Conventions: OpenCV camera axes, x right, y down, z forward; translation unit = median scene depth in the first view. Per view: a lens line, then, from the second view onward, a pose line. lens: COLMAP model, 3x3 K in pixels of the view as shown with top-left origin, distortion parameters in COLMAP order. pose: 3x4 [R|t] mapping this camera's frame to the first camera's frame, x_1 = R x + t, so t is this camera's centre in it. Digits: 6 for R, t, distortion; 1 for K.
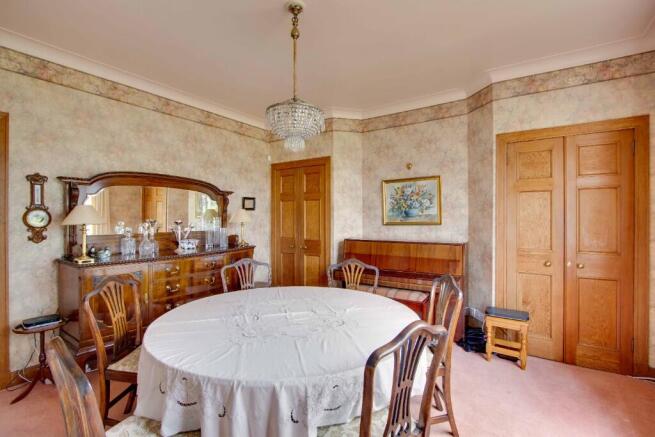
lens RADIAL K [[303.5, 0, 327.3], [0, 303.5, 220.1], [0, 0, 1]] dist [-0.028269, 0.005543]
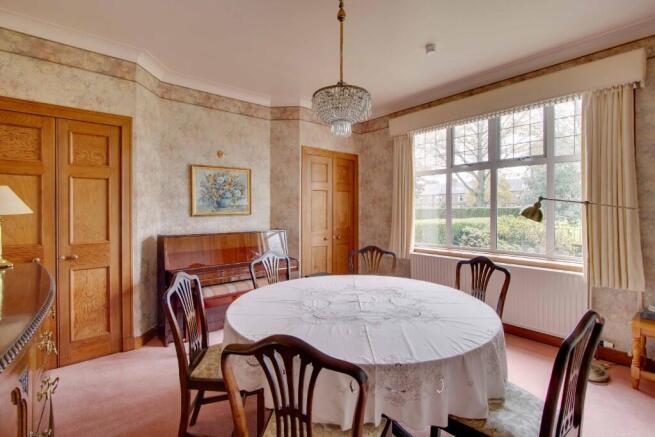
lens RADIAL K [[303.5, 0, 332.8], [0, 303.5, 212.2], [0, 0, 1]] dist [-0.028269, 0.005543]
pose [[0.278833, -0.003601, 0.960333, -0.546240], [0.007485, 0.999971, 0.001576, 0.006593], [-0.960310, 0.006748, 0.278852, 0.396316]]
